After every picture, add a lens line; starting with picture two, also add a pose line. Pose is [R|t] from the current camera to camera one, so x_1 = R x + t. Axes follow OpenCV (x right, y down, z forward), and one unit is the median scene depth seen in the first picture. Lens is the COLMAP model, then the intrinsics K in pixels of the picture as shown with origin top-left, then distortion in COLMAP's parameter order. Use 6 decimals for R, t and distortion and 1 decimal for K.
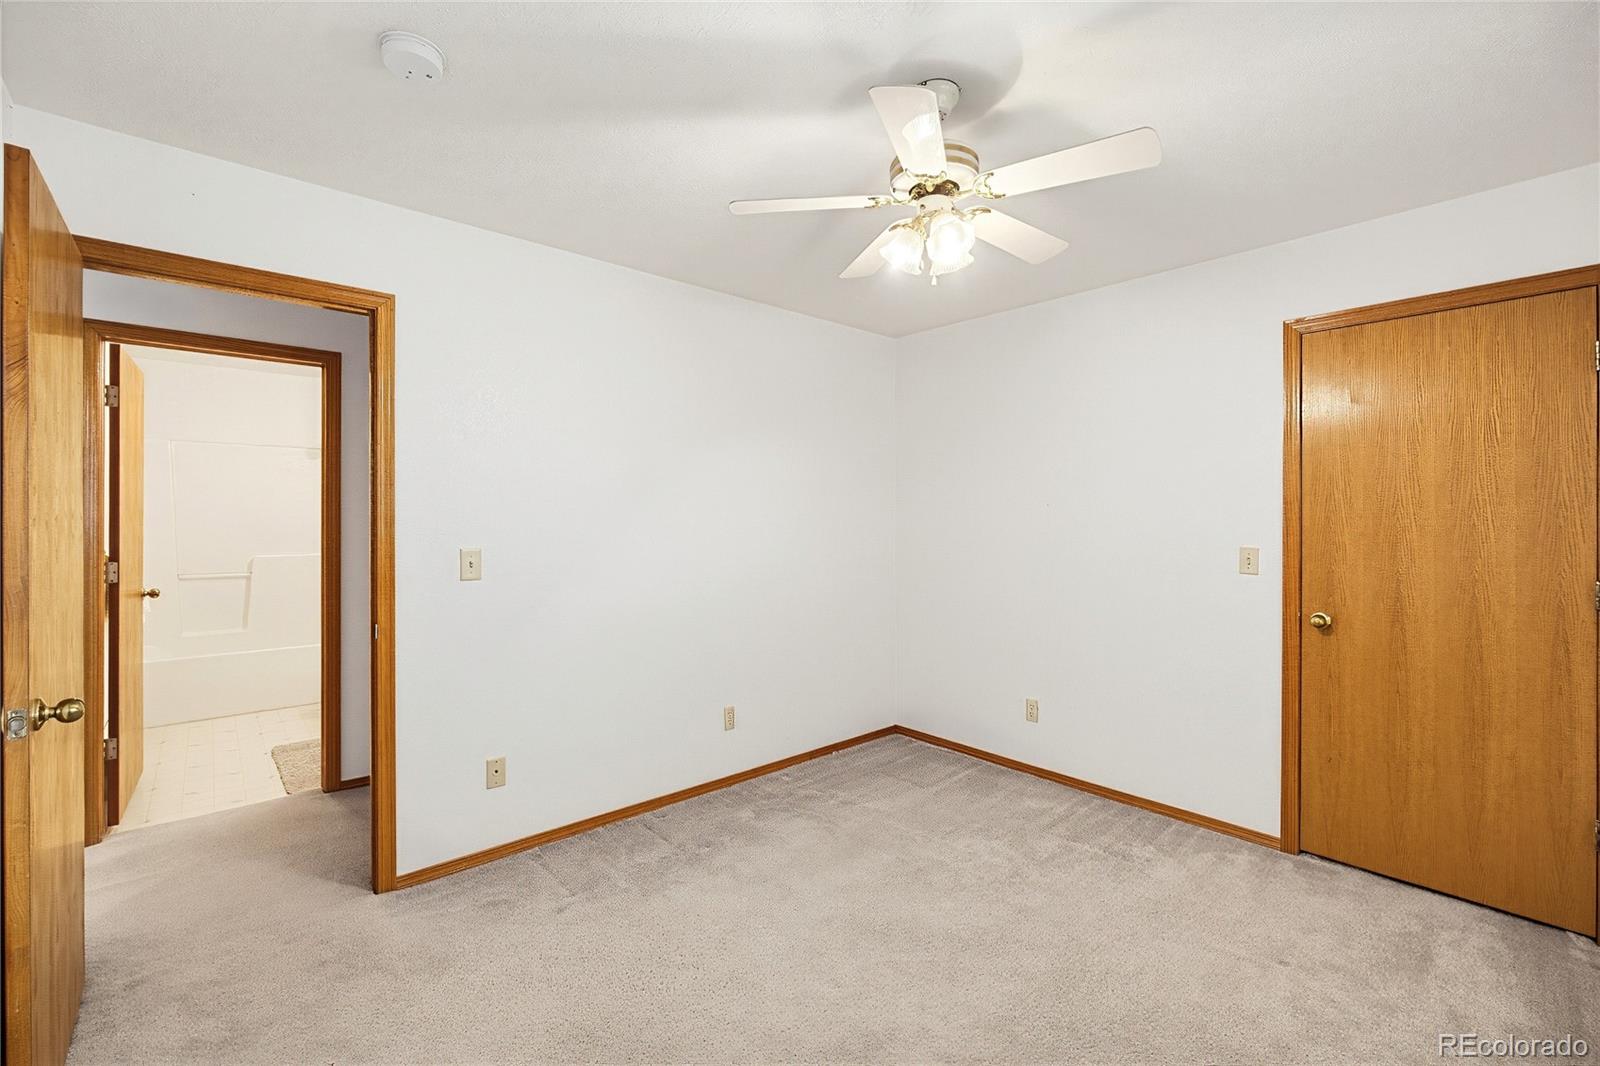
lens RADIAL K [[686.7, 0, 800.0], [0, 686.7, 533.0], [0, 0, 1]] dist [-0.000869, 0.000154]
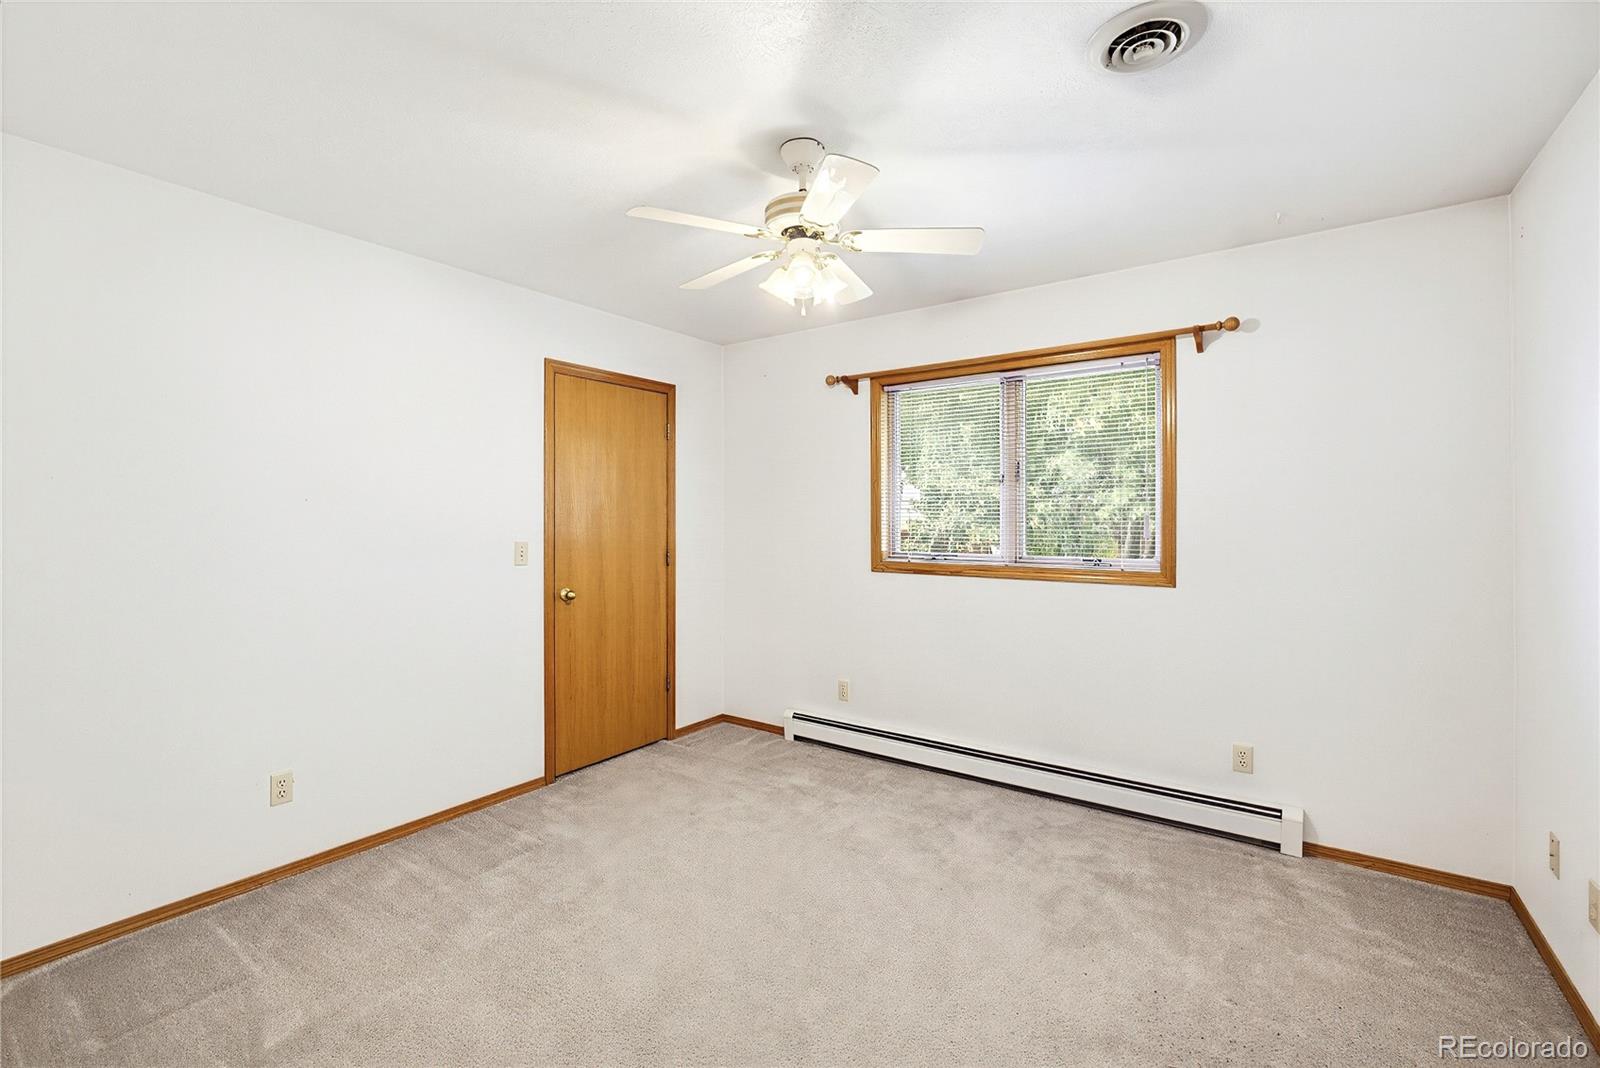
lens RADIAL K [[684.1, 0, 807.4], [0, 684.1, 524.3], [0, 0, 1]] dist [-0.001113, -0.000109]
pose [[-0.225046, -0.013022, 0.974261, -0.609970], [0.014735, 0.999751, 0.016767, -0.020812], [-0.974237, 0.018129, -0.224798, 0.826523]]
